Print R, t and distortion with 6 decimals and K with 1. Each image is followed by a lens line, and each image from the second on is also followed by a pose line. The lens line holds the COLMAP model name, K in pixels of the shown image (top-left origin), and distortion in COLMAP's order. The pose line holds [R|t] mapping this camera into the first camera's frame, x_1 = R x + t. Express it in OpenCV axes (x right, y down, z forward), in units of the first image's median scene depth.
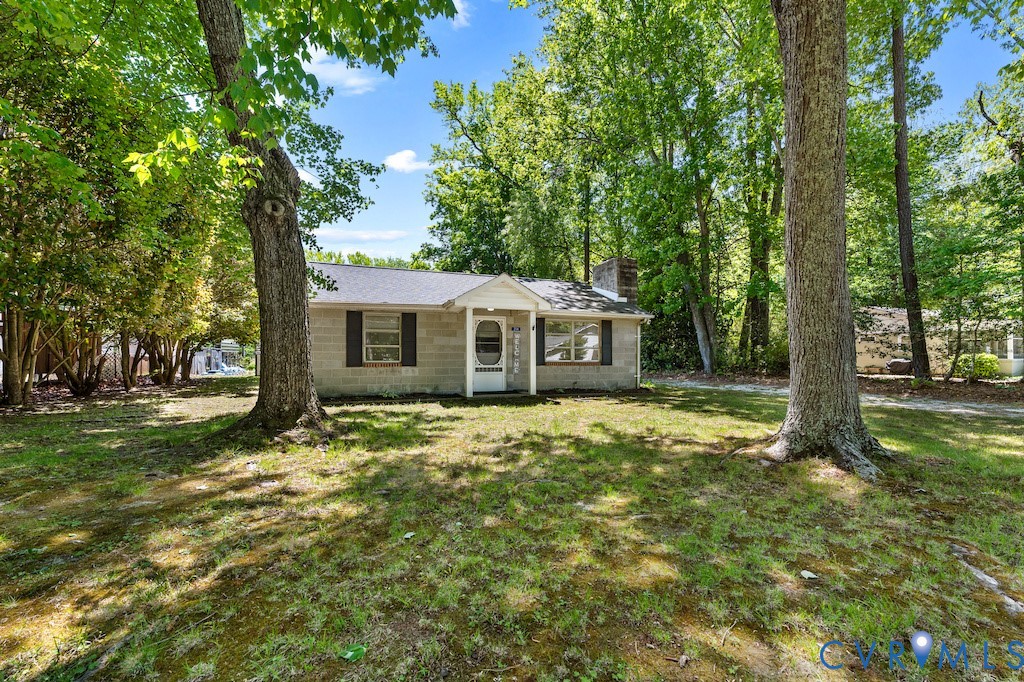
lens RADIAL K [[402.7, 0, 516.6], [0, 402.7, 357.0], [0, 0, 1]] dist [0.012118, 0.000037]
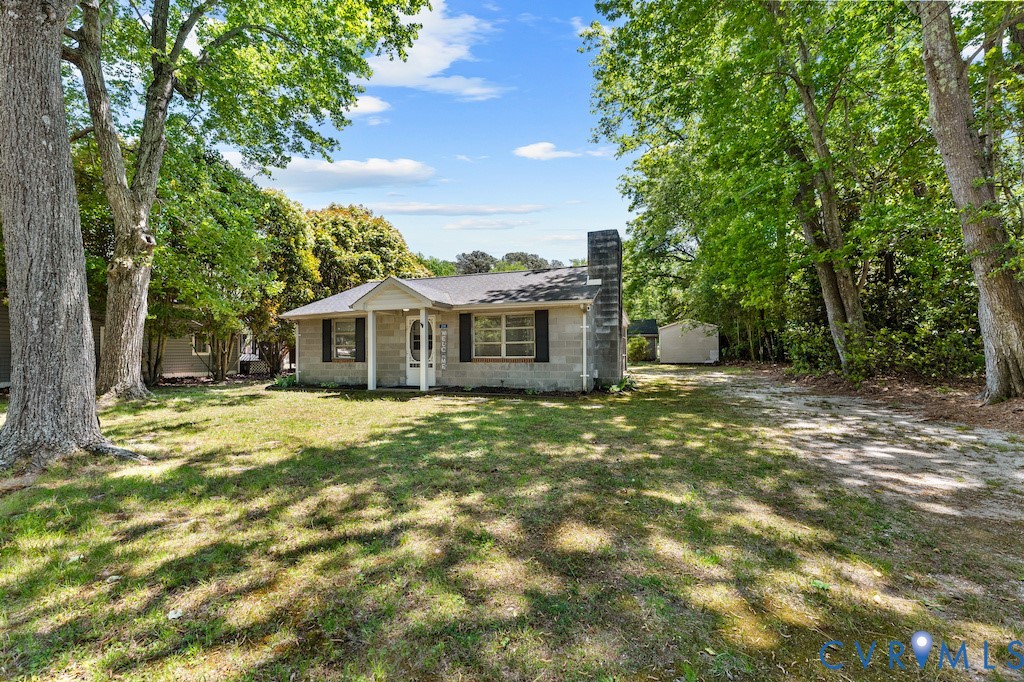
lens RADIAL K [[393.6, 0, 512.0], [0, 393.6, 341.0], [0, 0, 1]] dist [0.027097, 0.000024]
pose [[0.778365, -0.025397, -0.627299, 0.765012], [0.010389, 0.999566, -0.027579, -0.002298], [0.627727, 0.014949, 0.778290, 0.329439]]
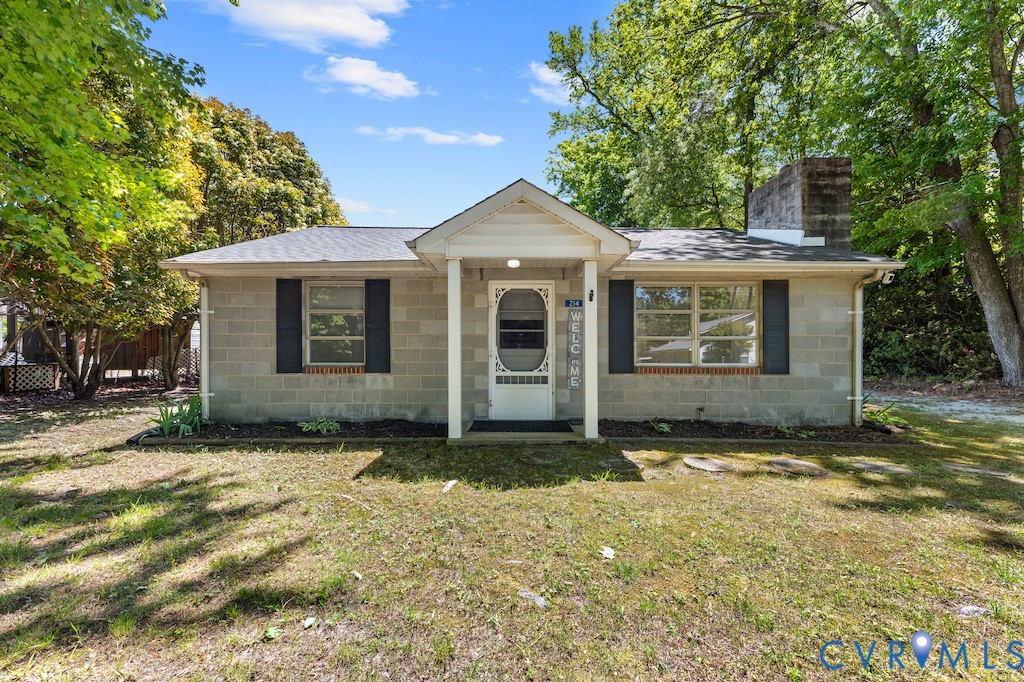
lens RADIAL K [[413.3, 0, 515.7], [0, 413.3, 350.5], [0, 0, 1]] dist [0.022711, 0.000073]
pose [[0.940121, -0.000780, -0.340839, 0.110300], [-0.000161, 0.999996, -0.002734, -0.006445], [0.340840, 0.002625, 0.940118, 0.467027]]
